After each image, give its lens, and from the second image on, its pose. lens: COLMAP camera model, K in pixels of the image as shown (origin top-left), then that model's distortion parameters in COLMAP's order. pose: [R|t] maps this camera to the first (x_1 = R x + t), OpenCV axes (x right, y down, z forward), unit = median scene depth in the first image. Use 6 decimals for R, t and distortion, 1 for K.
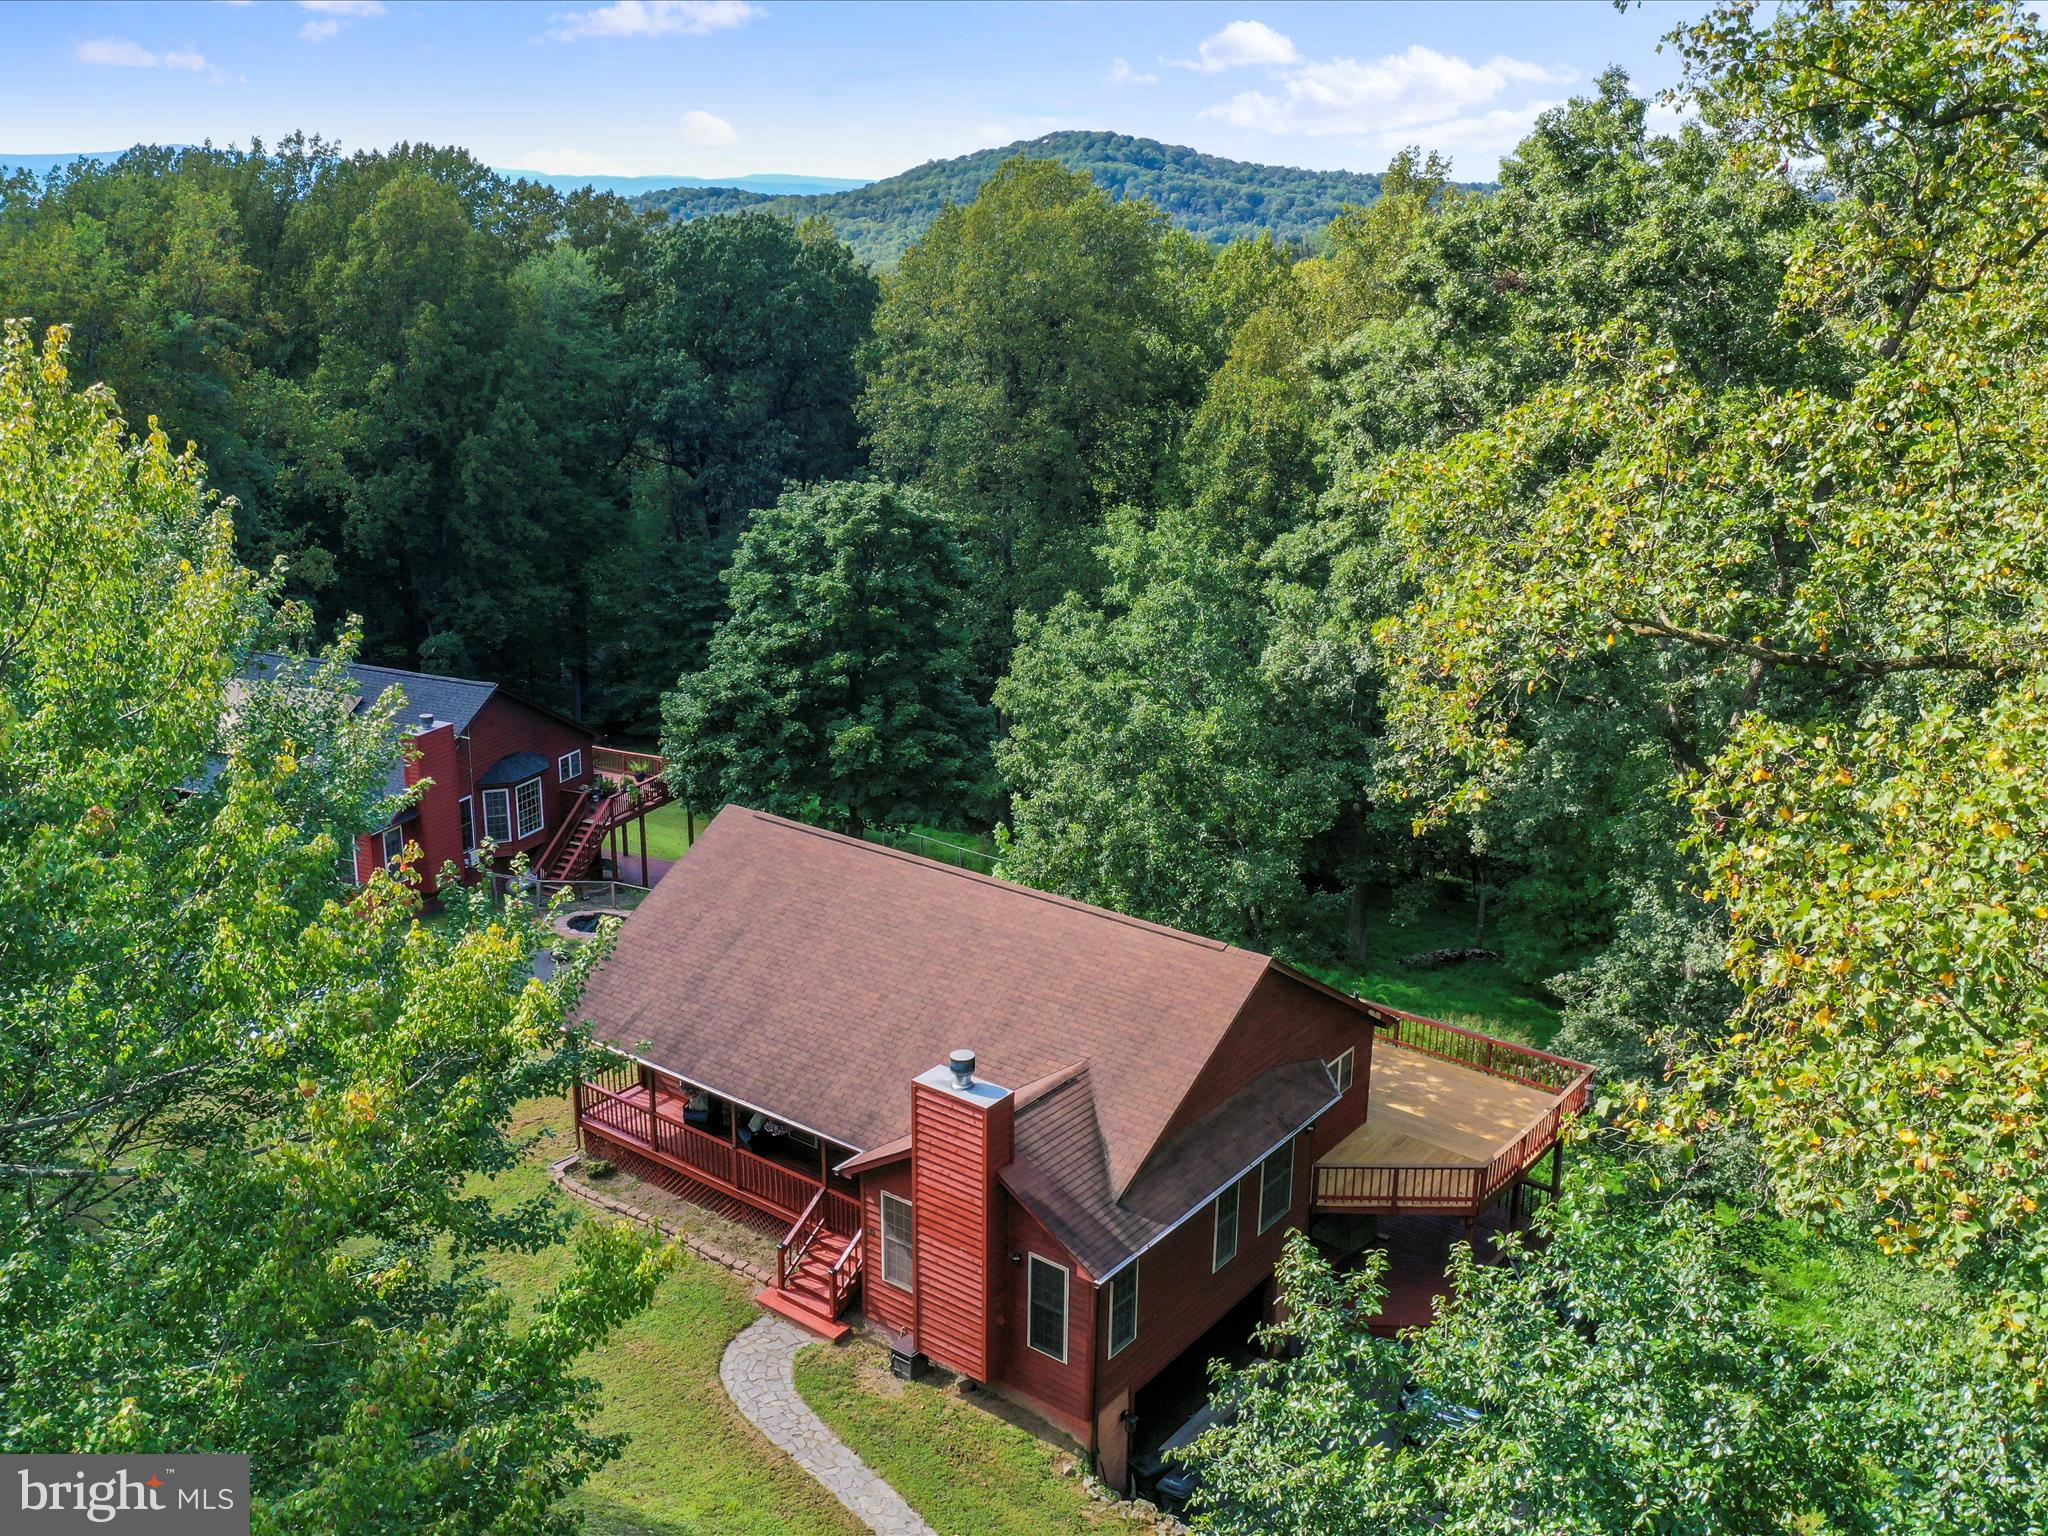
lens RADIAL K [[1646.7, 0, 1027.1], [0, 1646.7, 735.7], [0, 0, 1]] dist [-0.003919, -0.005493]
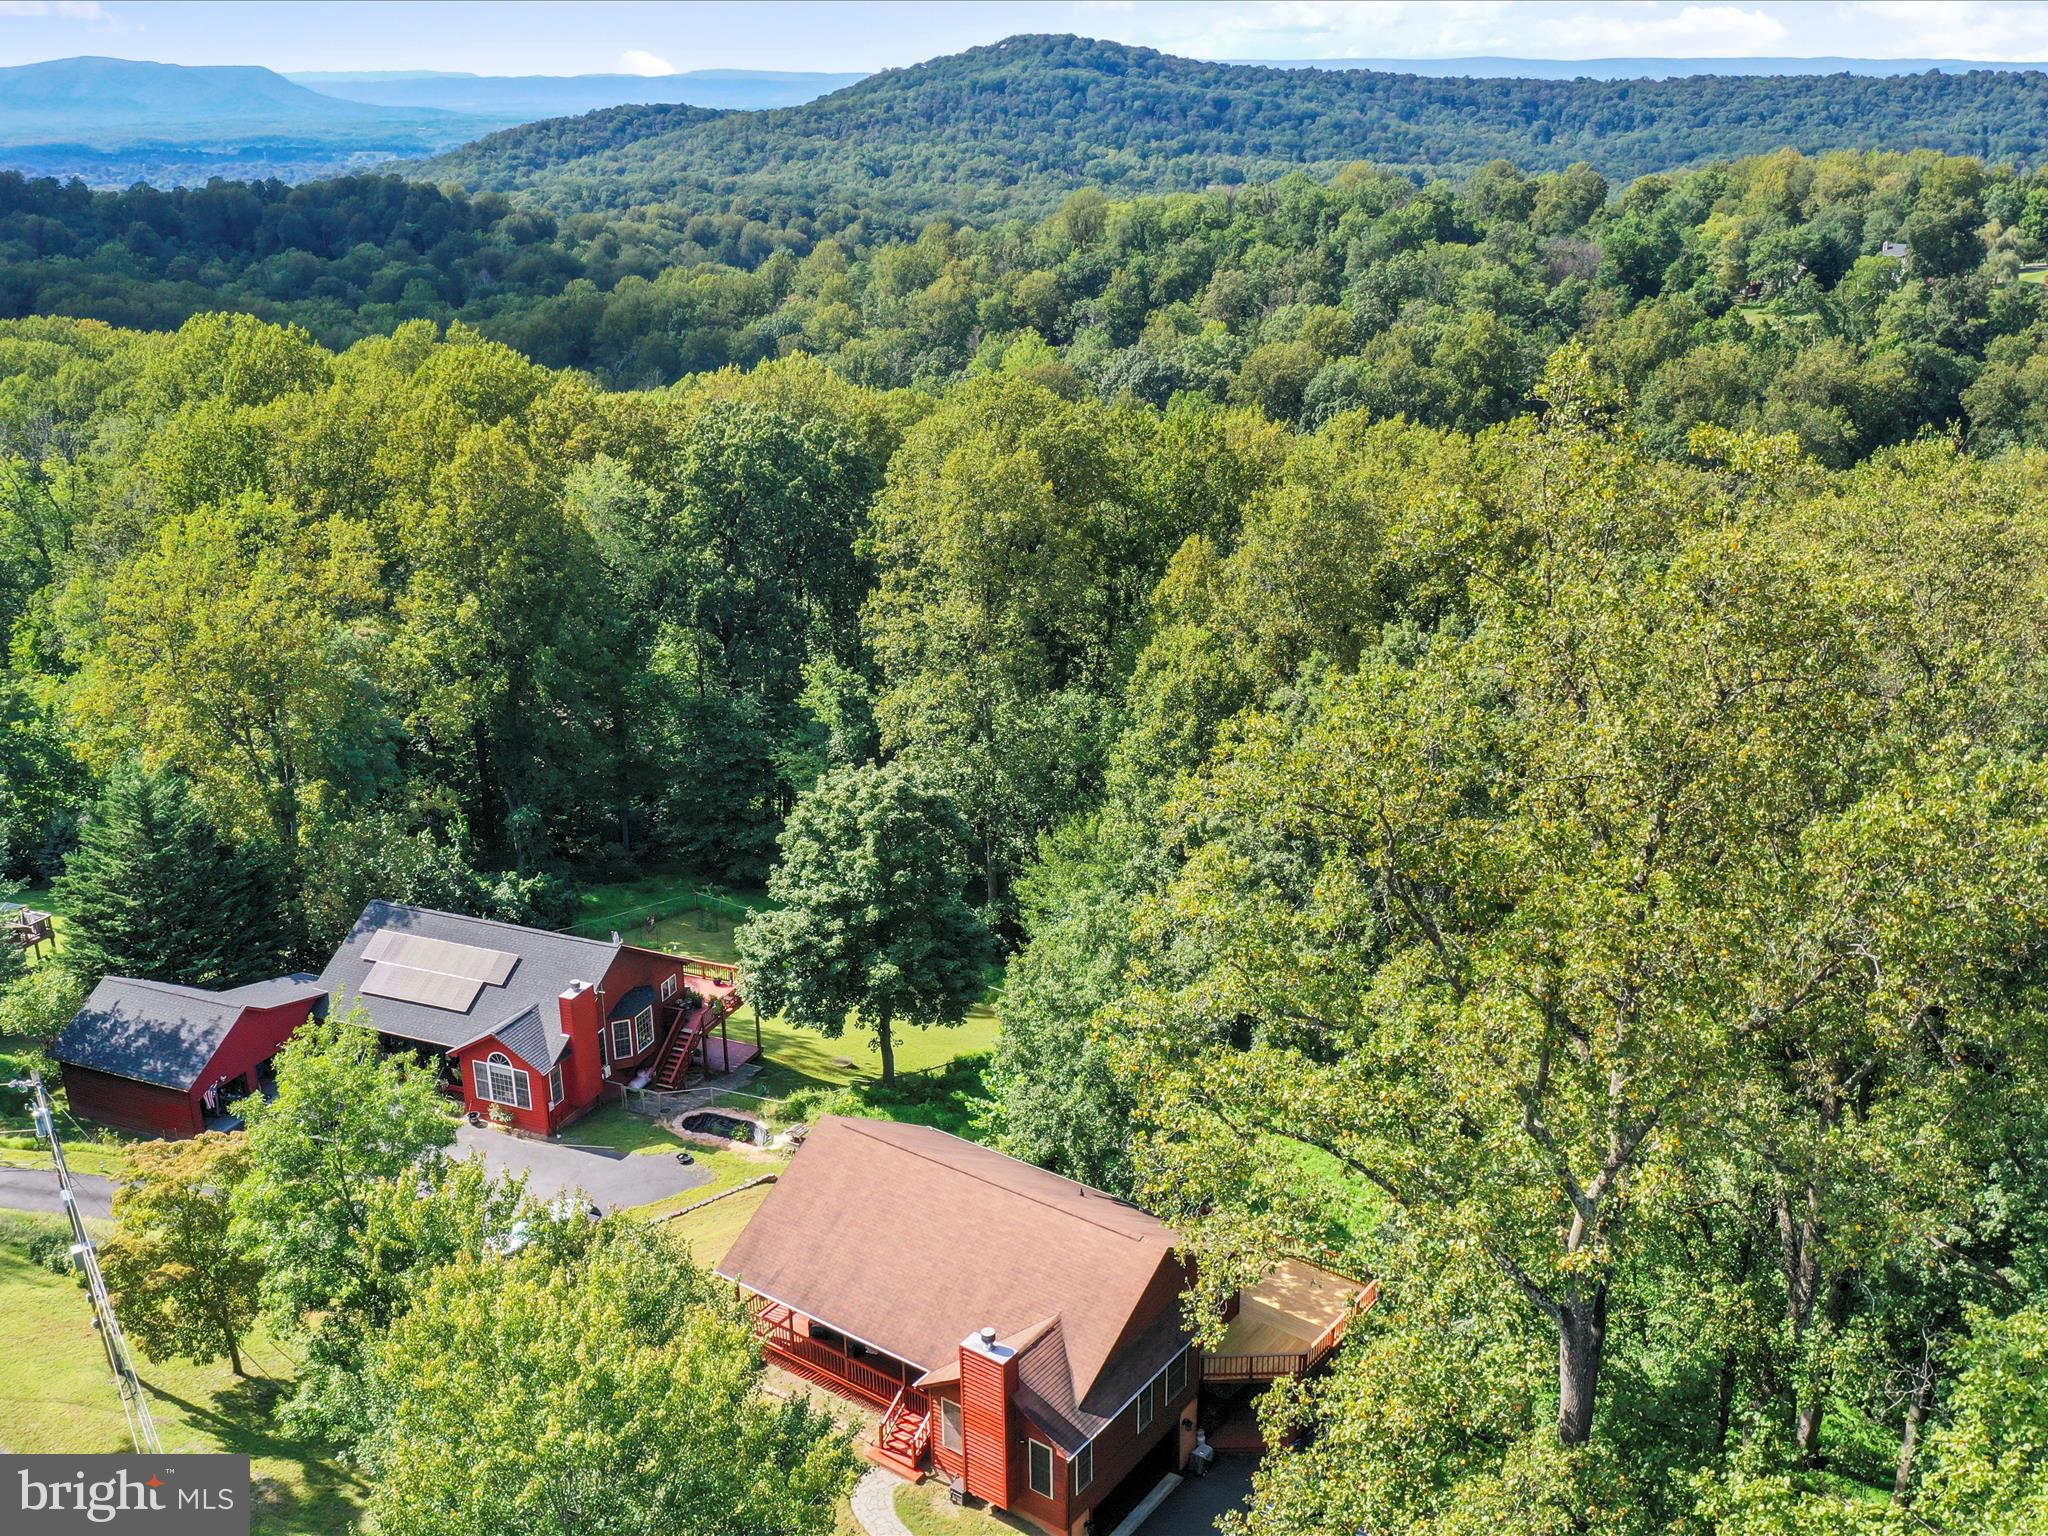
lens RADIAL K [[1684.0, 0, 1018.0], [0, 1684.0, 724.5], [0, 0, 1]] dist [-0.010568, 0.000122]
pose [[0.999490, -0.031015, 0.007666, -0.000908], [0.030729, 0.998913, 0.035063, -0.465896], [-0.008745, -0.034810, 0.999356, -0.700300]]
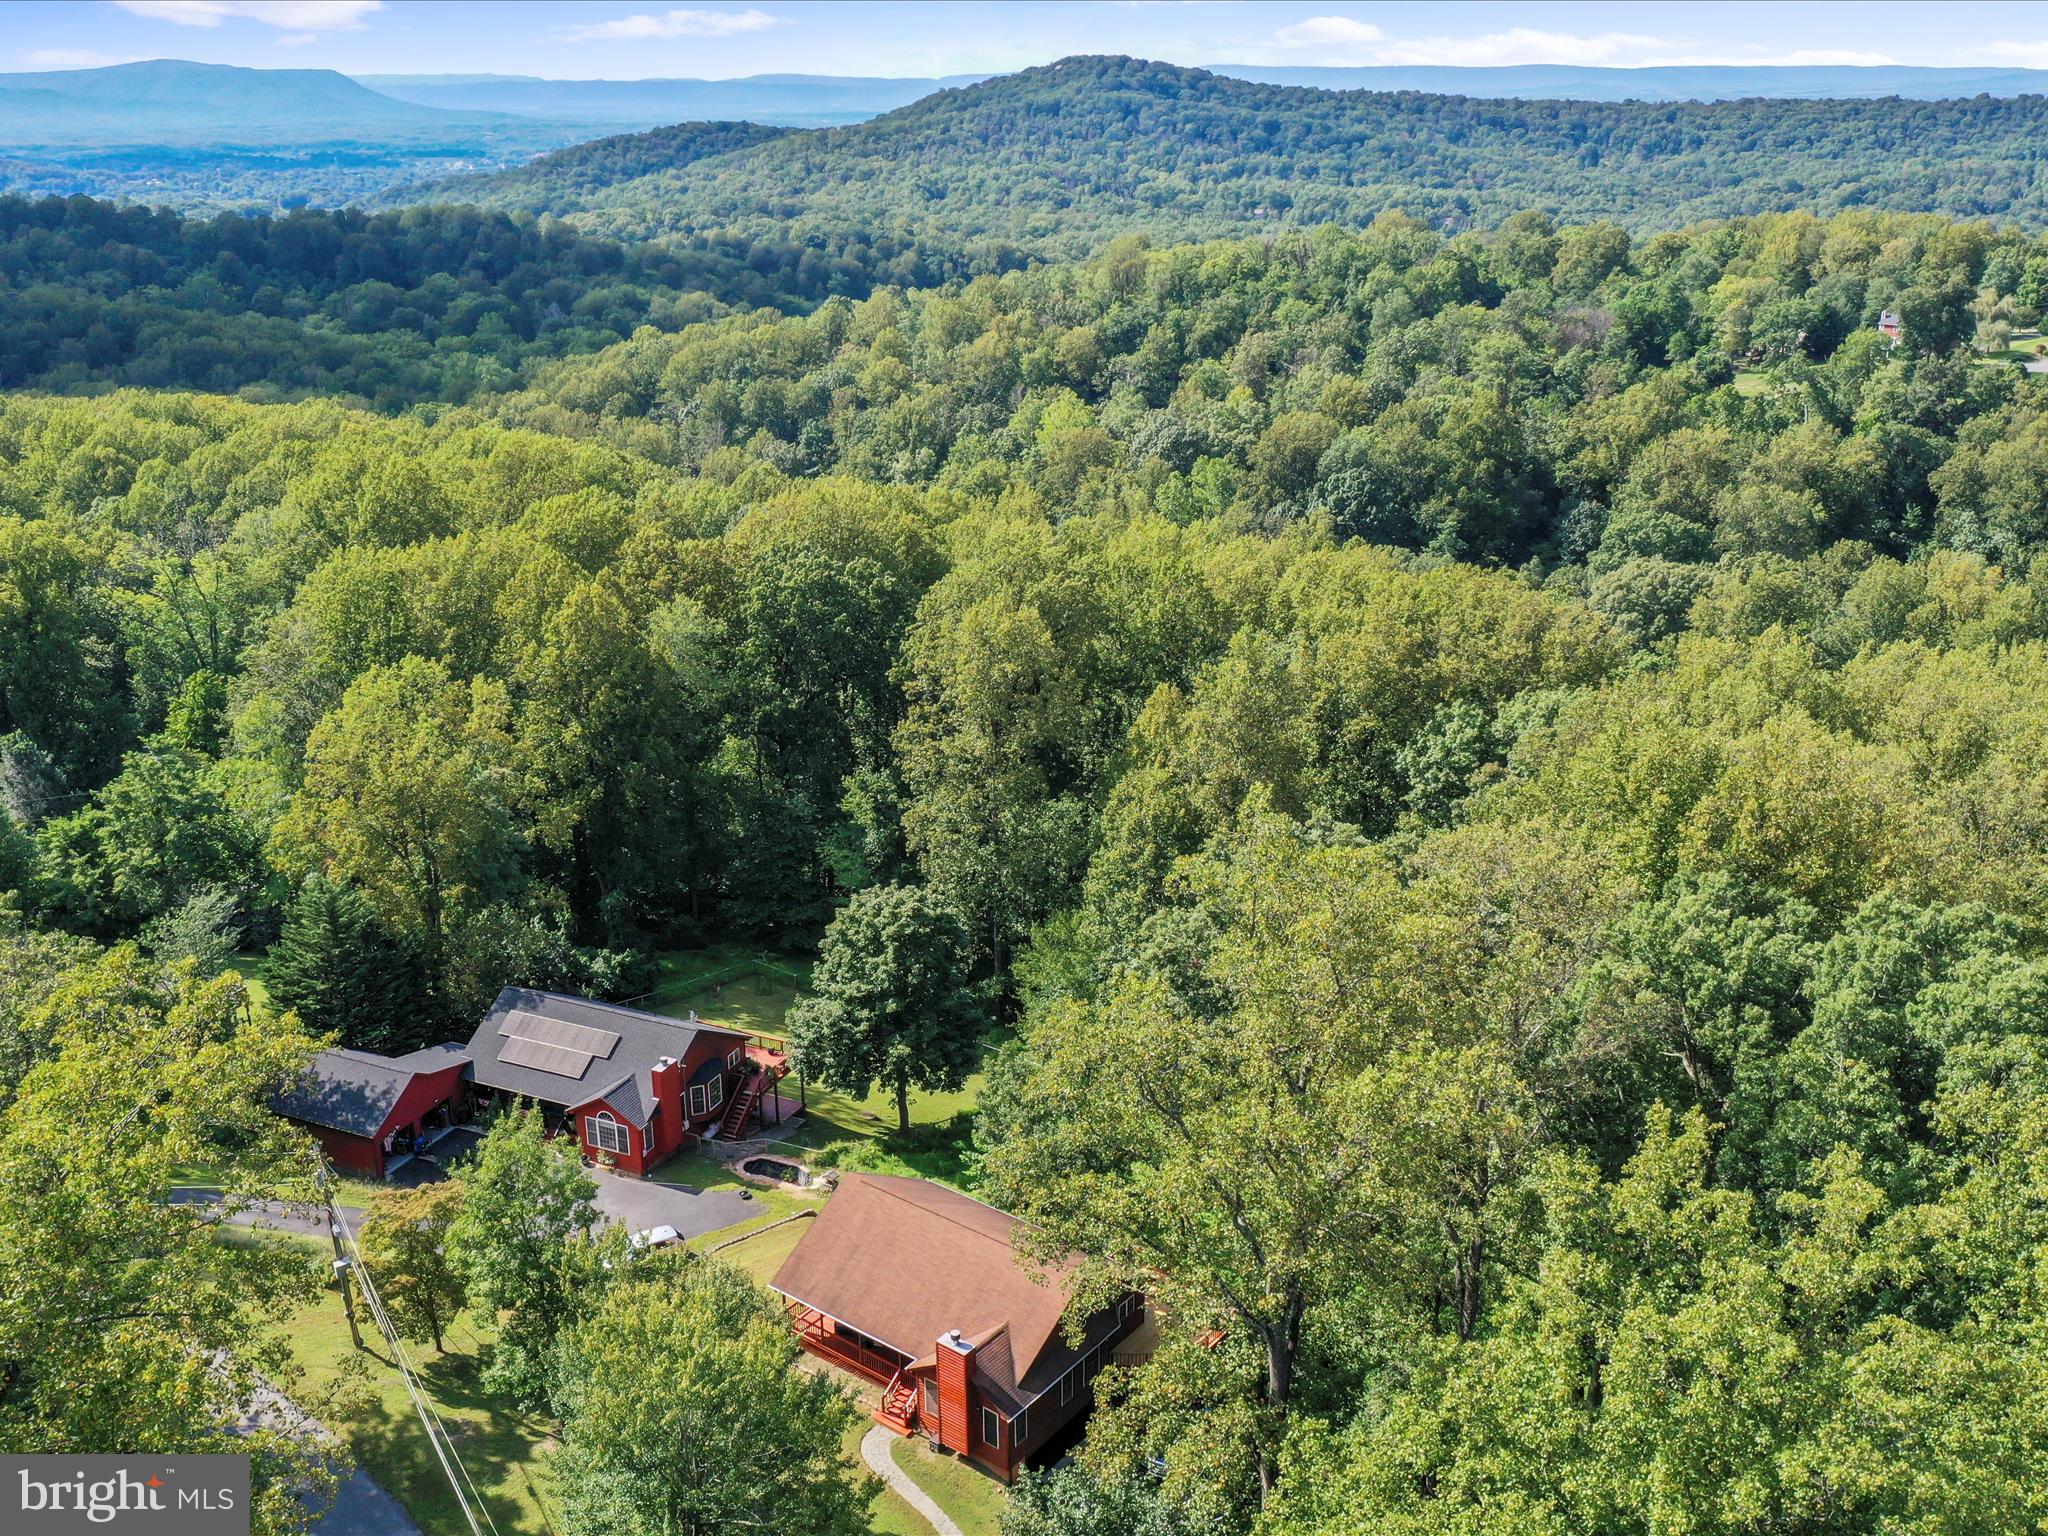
lens RADIAL K [[1646.7, 0, 1027.1], [0, 1646.7, 735.7], [0, 0, 1]] dist [-0.003919, -0.005493]
pose [[0.999750, -0.017194, -0.014298, 0.113018], [0.017697, 0.999200, 0.035876, -0.745038], [0.013670, -0.036121, 0.999254, -1.380124]]
